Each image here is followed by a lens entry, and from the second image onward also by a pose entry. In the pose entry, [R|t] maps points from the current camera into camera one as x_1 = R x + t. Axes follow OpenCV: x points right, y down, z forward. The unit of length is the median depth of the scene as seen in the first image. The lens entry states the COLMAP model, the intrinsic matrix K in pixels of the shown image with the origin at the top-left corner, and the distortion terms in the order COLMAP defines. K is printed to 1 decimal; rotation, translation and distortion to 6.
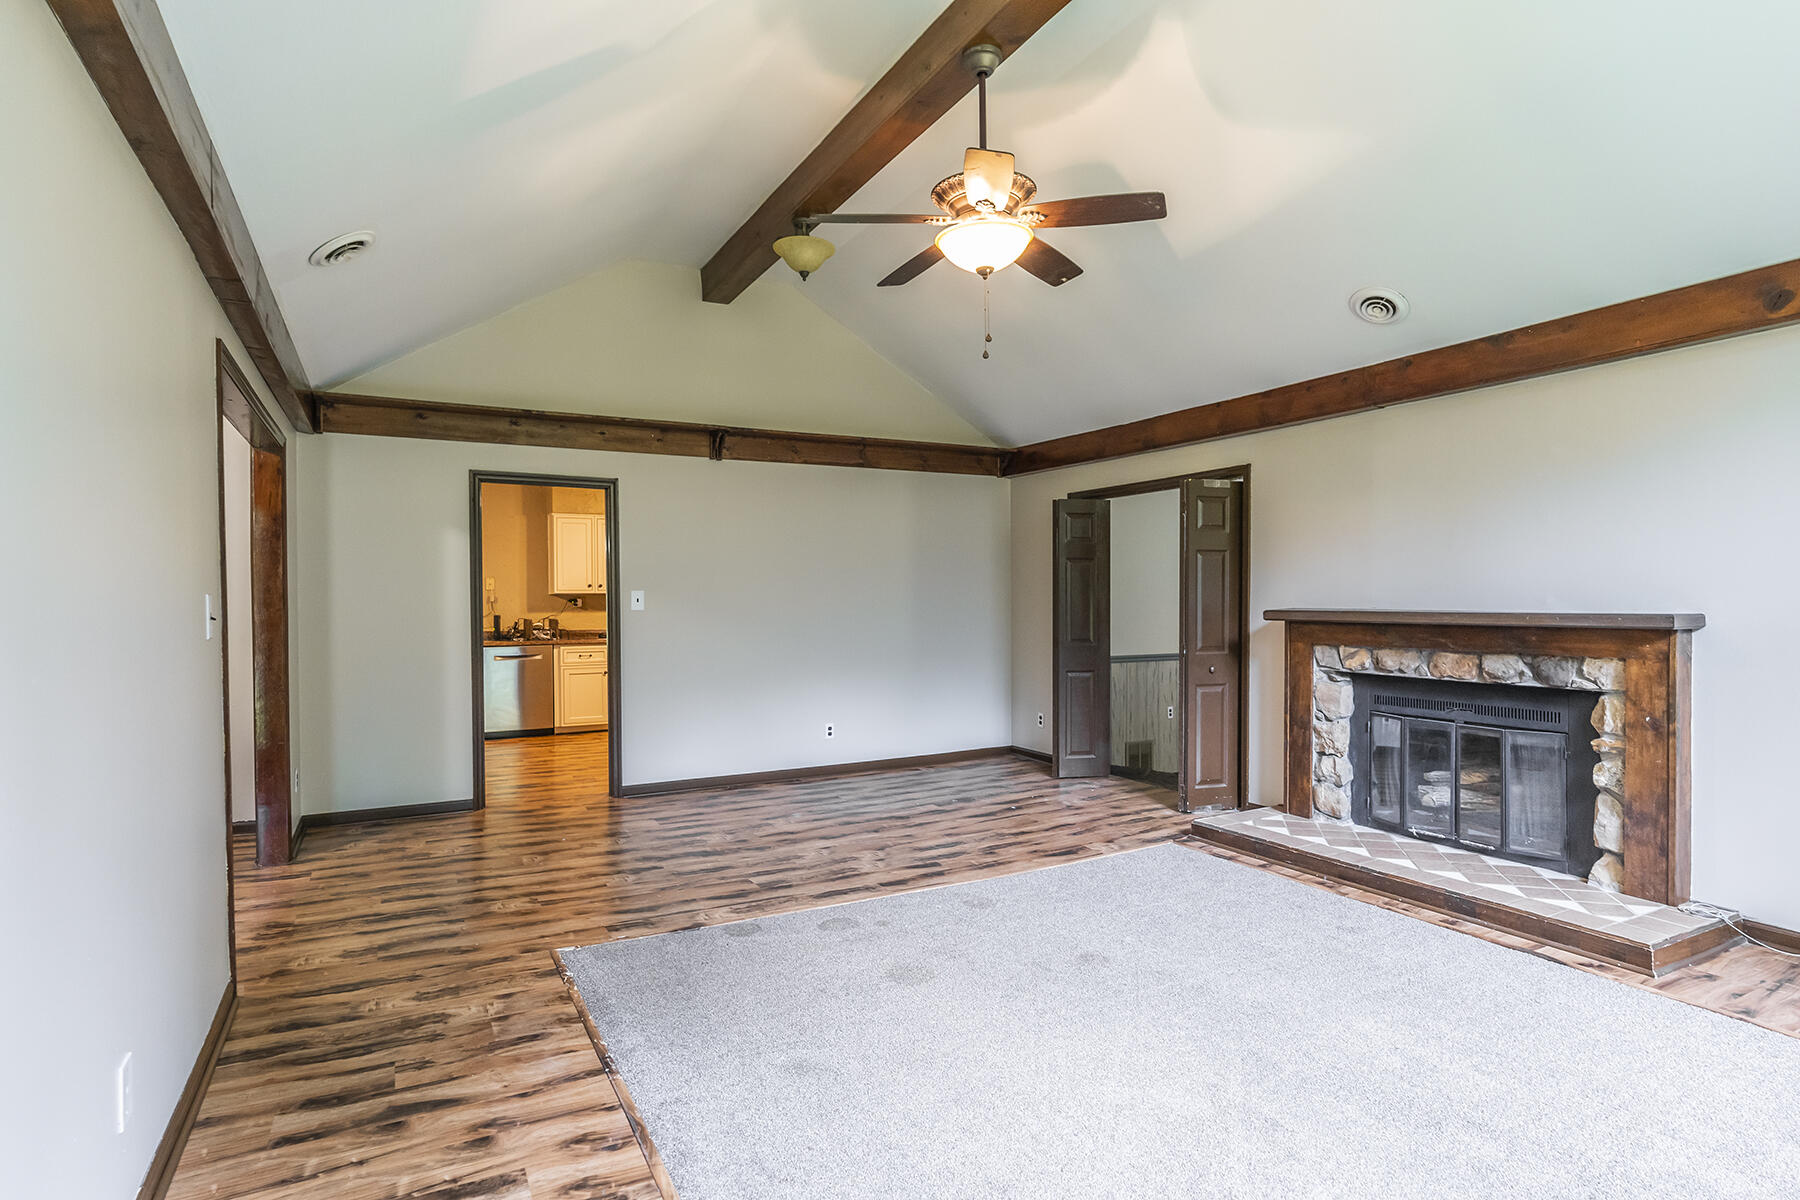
lens RADIAL K [[960.9, 0, 899.7], [0, 960.9, 599.6], [0, 0, 1]] dist [-0.000708, 0.000047]
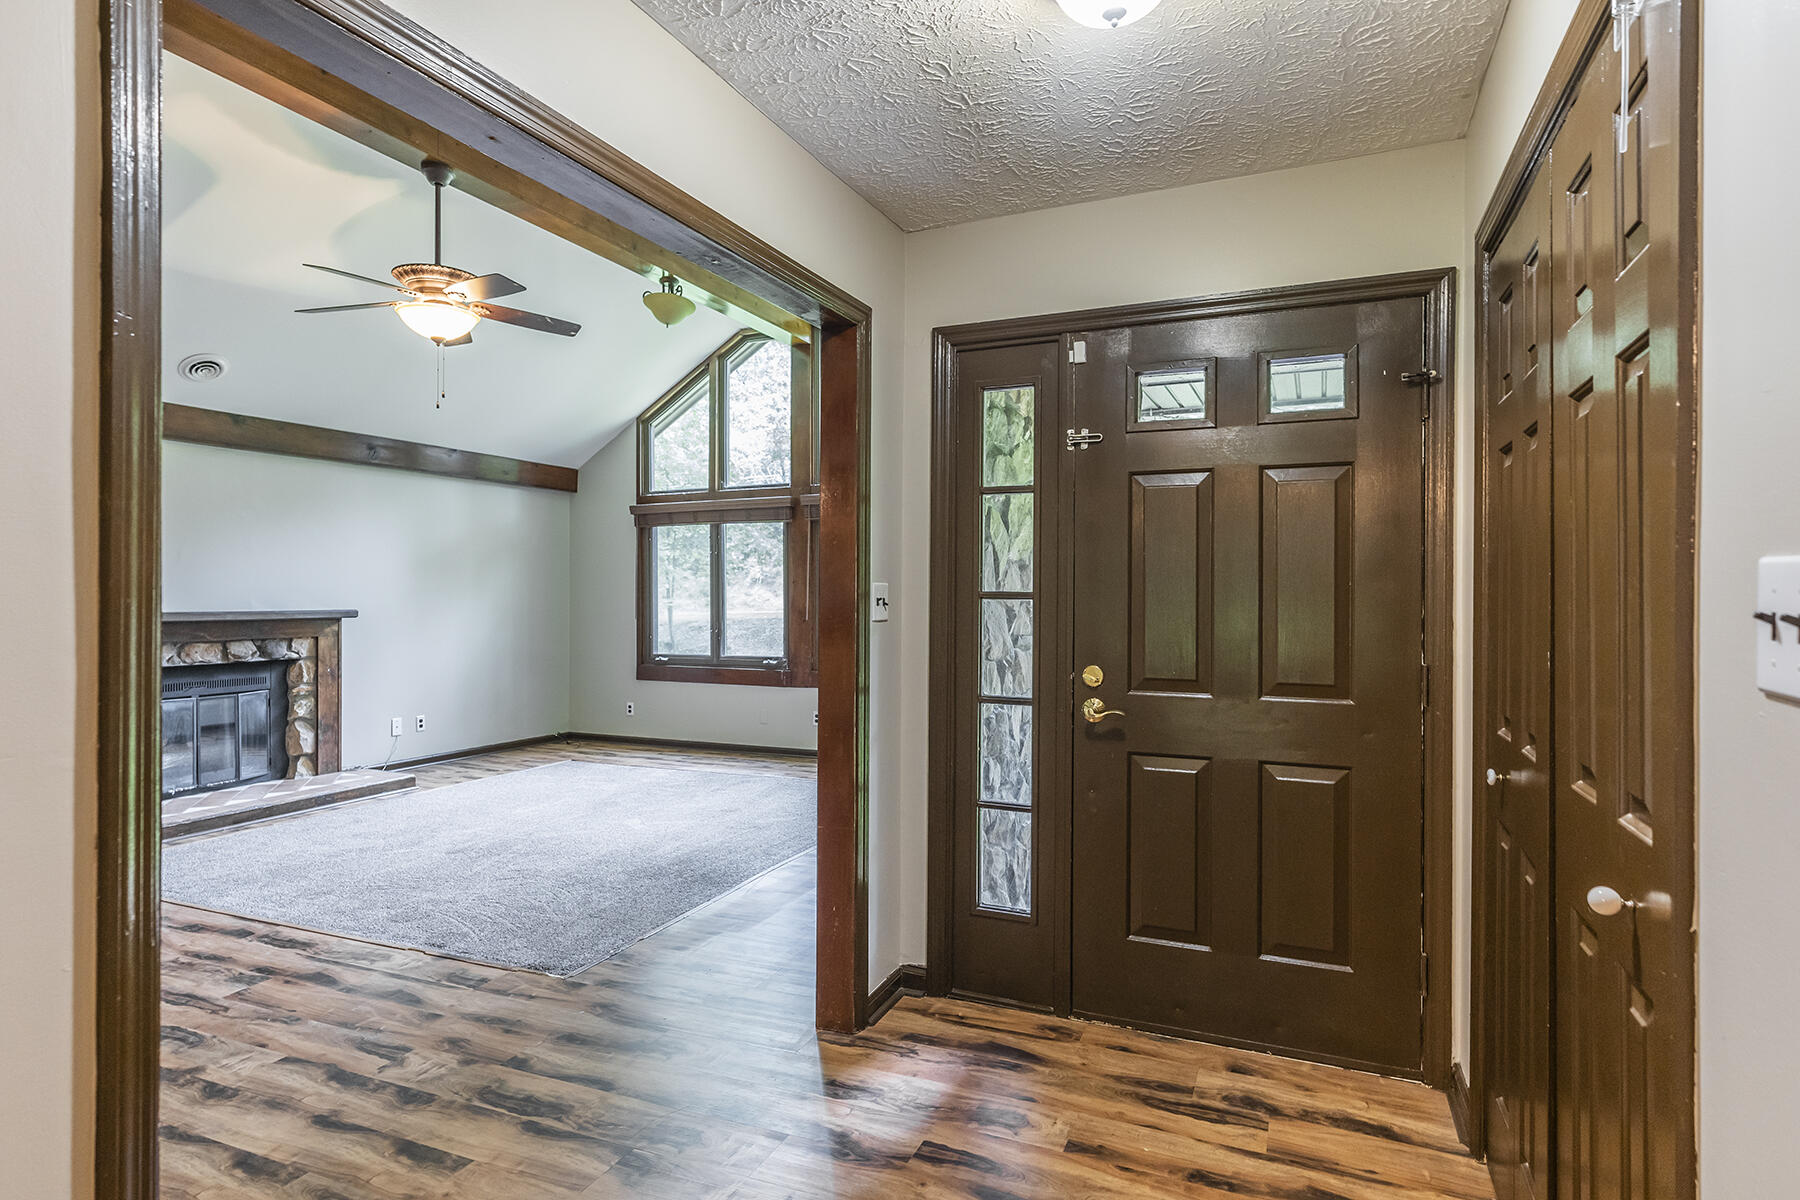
lens RADIAL K [[960.9, 0, 901.6], [0, 960.9, 598.6], [0, 0, 1]] dist [-0.000708, 0.000047]
pose [[-0.630014, 0.007083, 0.776551, -1.141229], [0.008822, 0.999959, -0.001964, 0.005788], [-0.776533, 0.005614, -0.630051, 1.183250]]
